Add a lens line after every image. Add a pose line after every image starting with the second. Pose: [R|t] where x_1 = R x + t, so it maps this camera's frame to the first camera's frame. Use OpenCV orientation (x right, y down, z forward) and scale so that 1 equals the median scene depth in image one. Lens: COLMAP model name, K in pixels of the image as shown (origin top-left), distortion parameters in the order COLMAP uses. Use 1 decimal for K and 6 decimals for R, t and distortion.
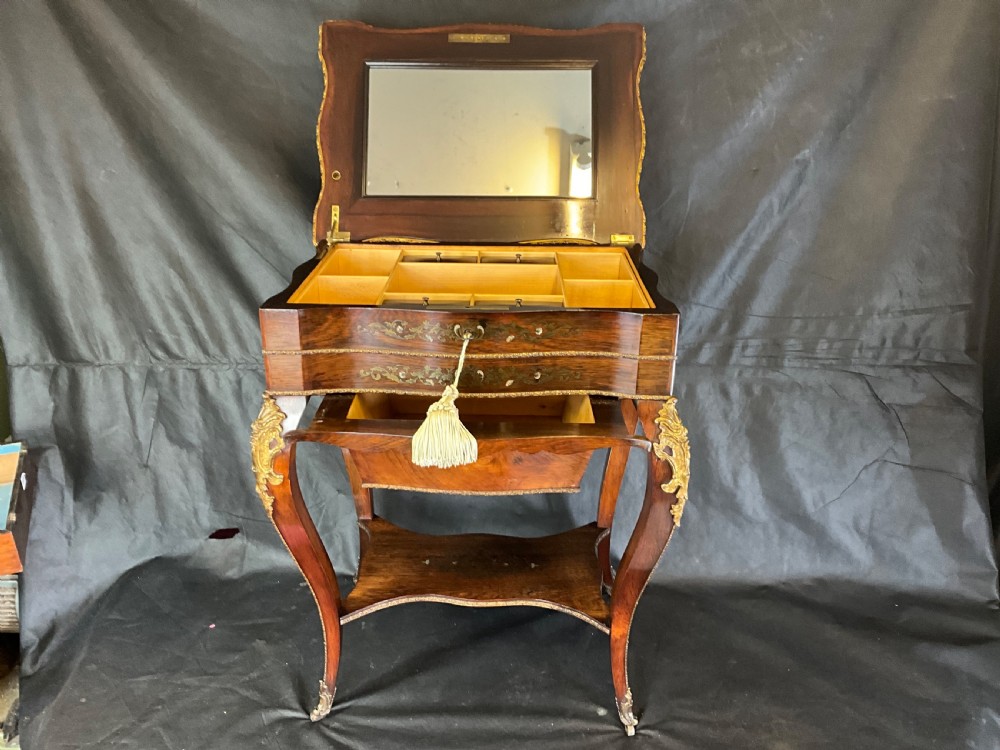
lens RADIAL K [[829.4, 0, 489.3], [0, 829.4, 376.5], [0, 0, 1]] dist [0.082336, -0.162781]
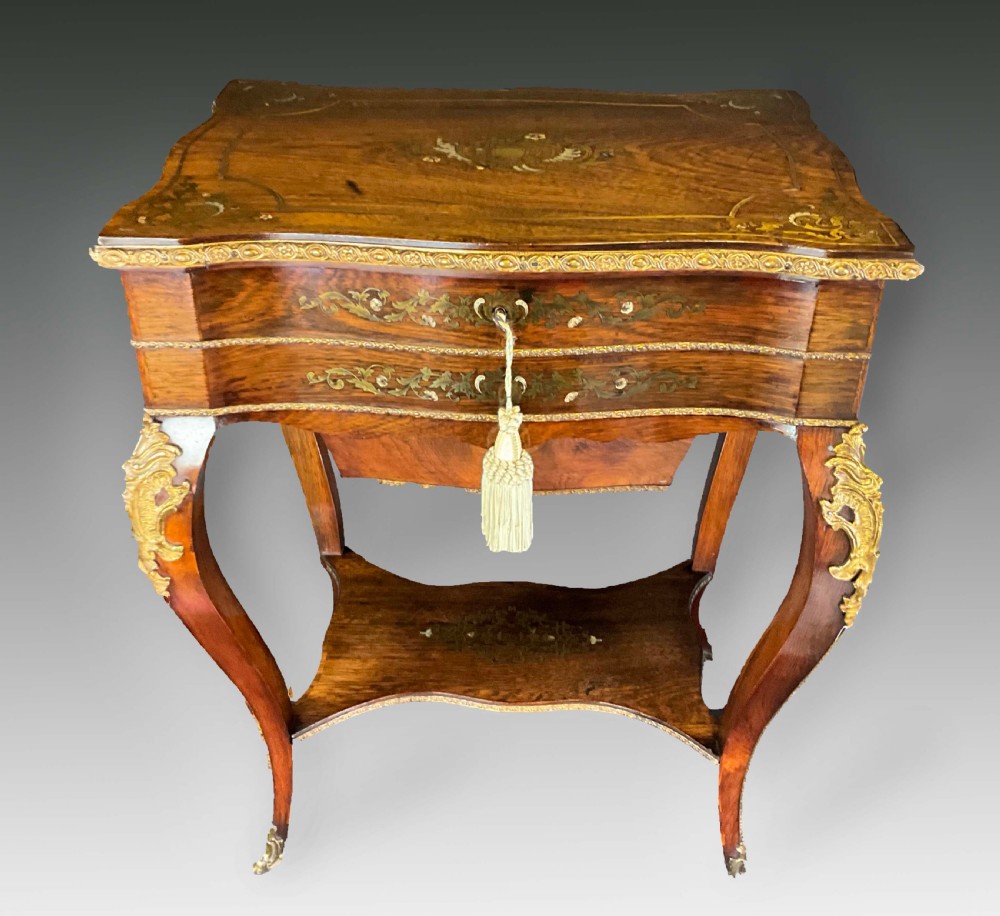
lens RADIAL K [[1073.6, 0, 493.6], [0, 1073.6, 417.2], [0, 0, 1]] dist [0.061888, 0.000000]
pose [[0.999925, 0.003594, -0.011690, -0.015733], [-0.001716, 0.987622, 0.156841, -0.073304], [0.012109, -0.156809, 0.987555, 0.215149]]
